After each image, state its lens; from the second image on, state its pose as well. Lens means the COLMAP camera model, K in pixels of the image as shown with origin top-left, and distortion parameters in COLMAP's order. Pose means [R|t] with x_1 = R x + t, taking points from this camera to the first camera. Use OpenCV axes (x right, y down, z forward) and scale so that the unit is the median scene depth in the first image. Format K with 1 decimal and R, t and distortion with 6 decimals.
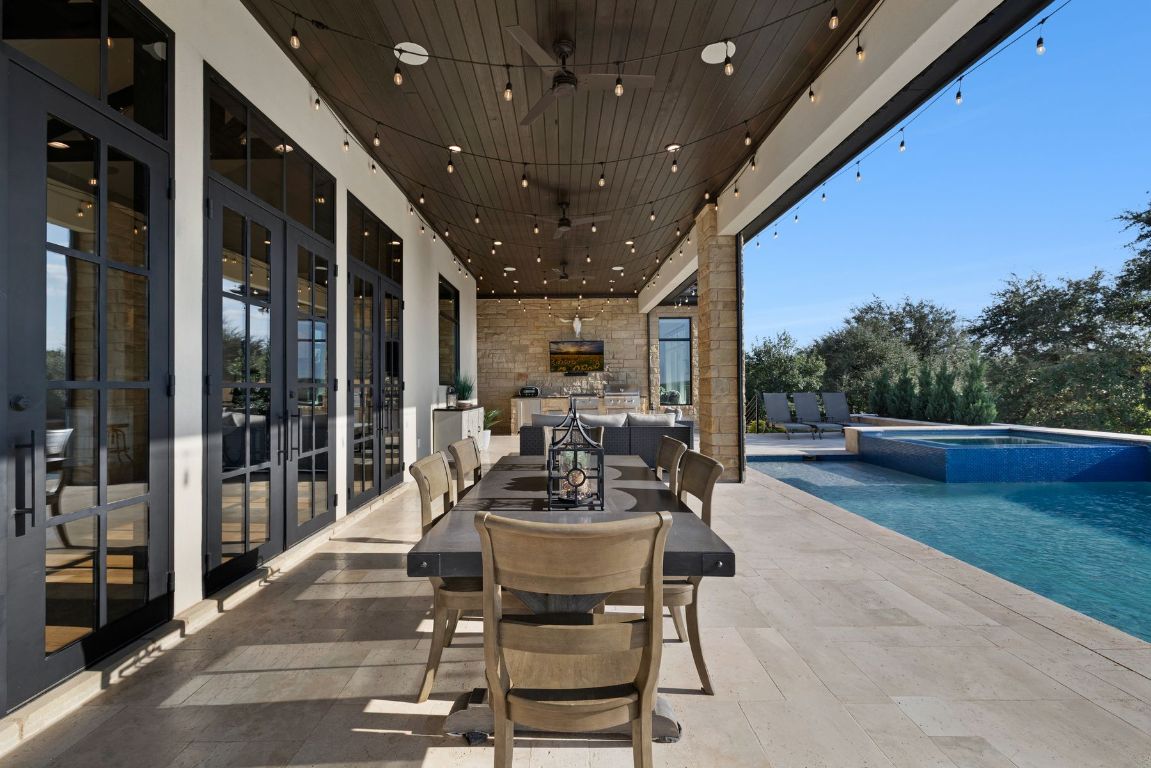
lens RADIAL K [[487.5, 0, 572.5], [0, 487.5, 382.4], [0, 0, 1]] dist [0.005948, 0.000357]
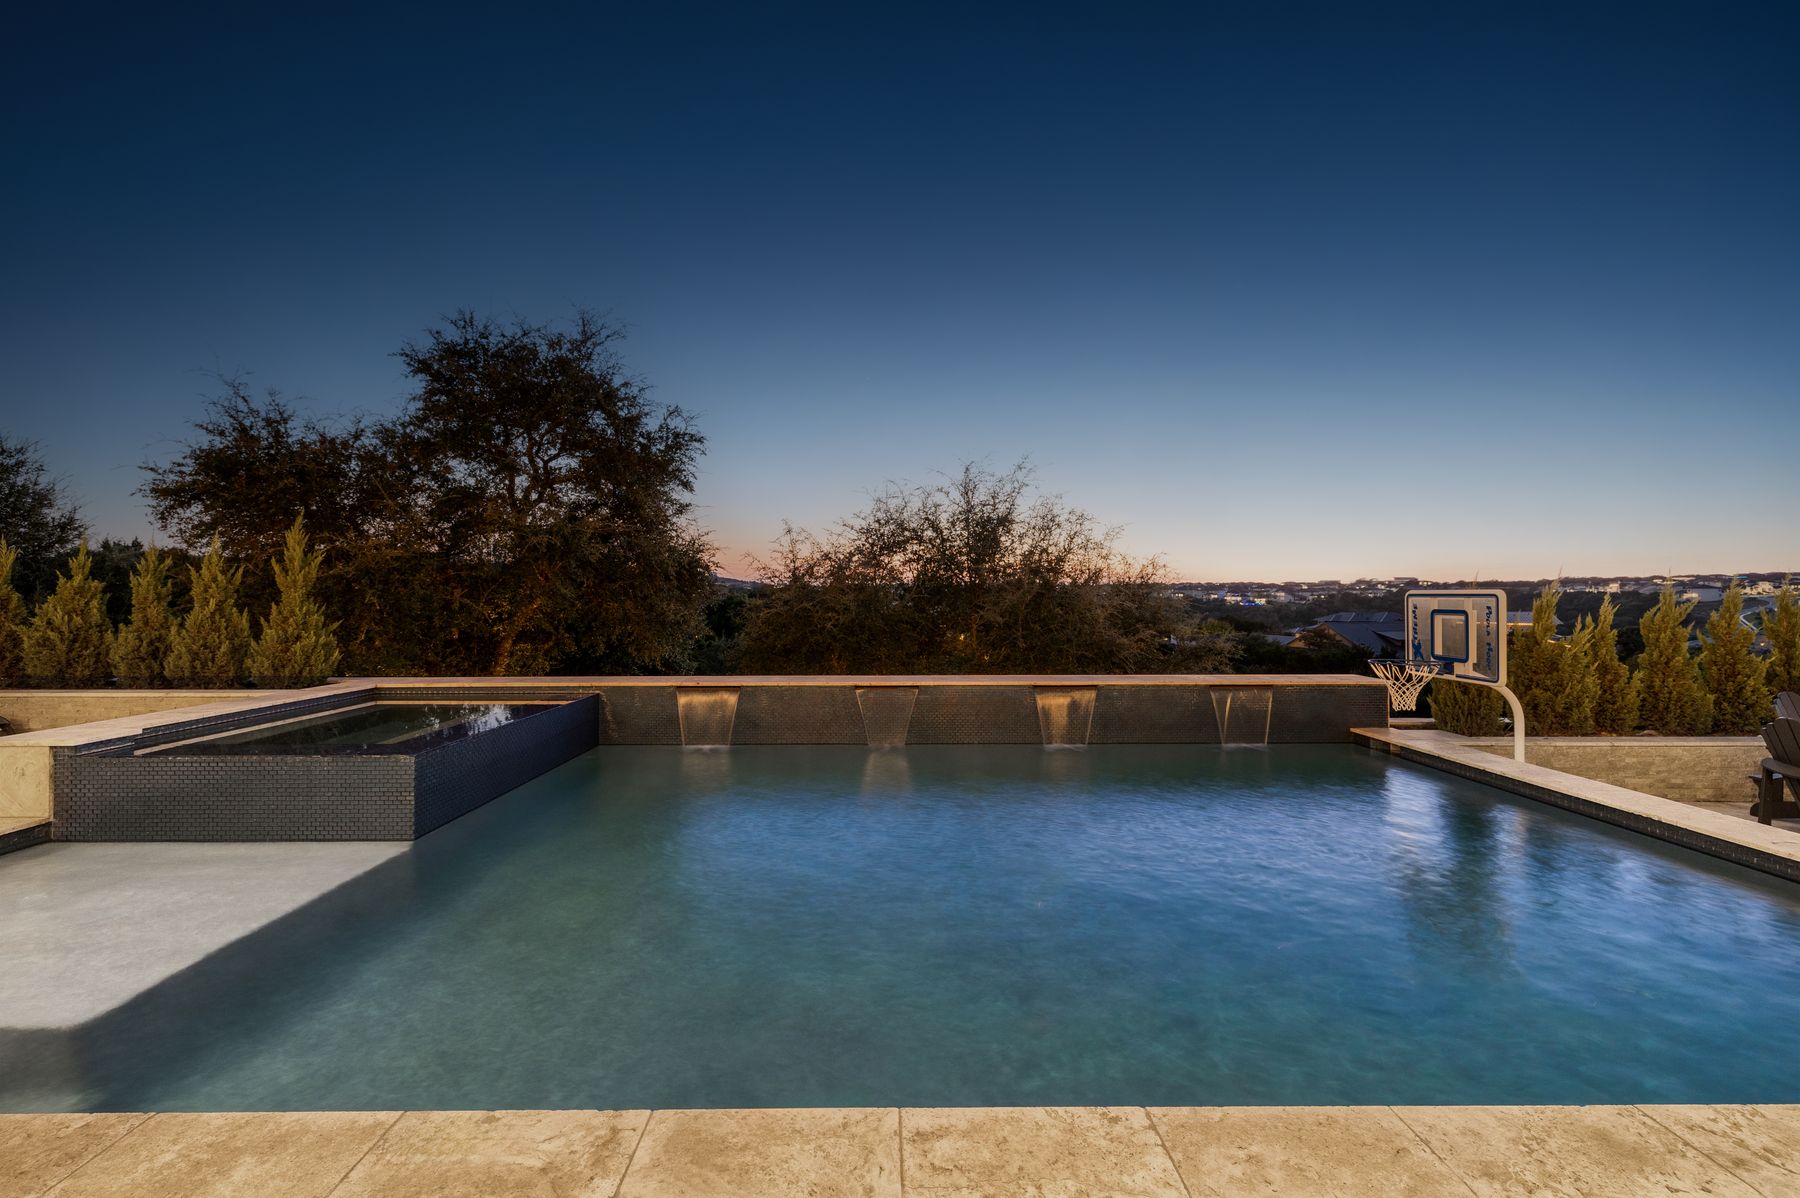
lens RADIAL K [[762.4, 0, 896.0], [0, 762.4, 581.5], [0, 0, 1]] dist [0.005948, 0.000357]
pose [[0.002252, 0.025203, 0.999680, 0.072993], [-0.002566, 0.999679, -0.025198, 0.003670], [-0.999994, -0.002509, 0.002316, 0.390293]]
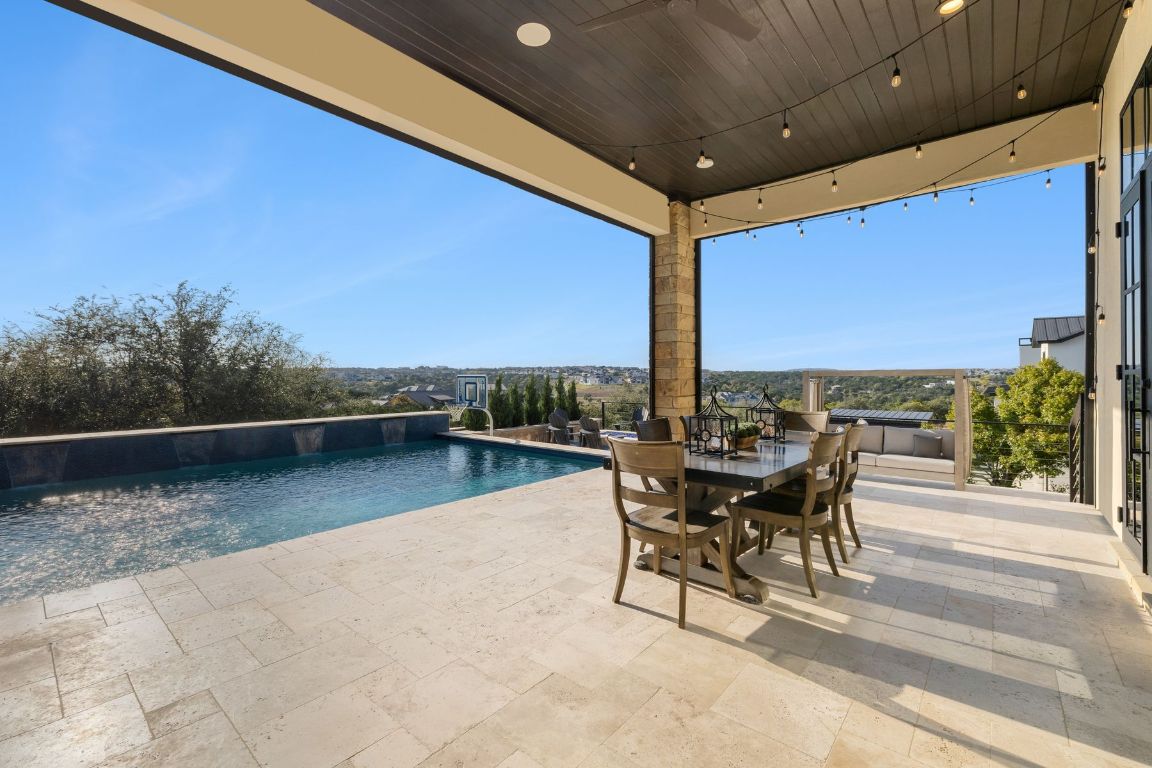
lens RADIAL K [[488.0, 0, 573.7], [0, 488.0, 377.0], [0, 0, 1]] dist [0.005948, 0.000357]
pose [[-0.750558, 0.004560, 0.660789, -0.129920], [0.002490, 0.999989, -0.004073, 0.003075], [-0.660800, -0.001412, -0.750561, 0.556465]]
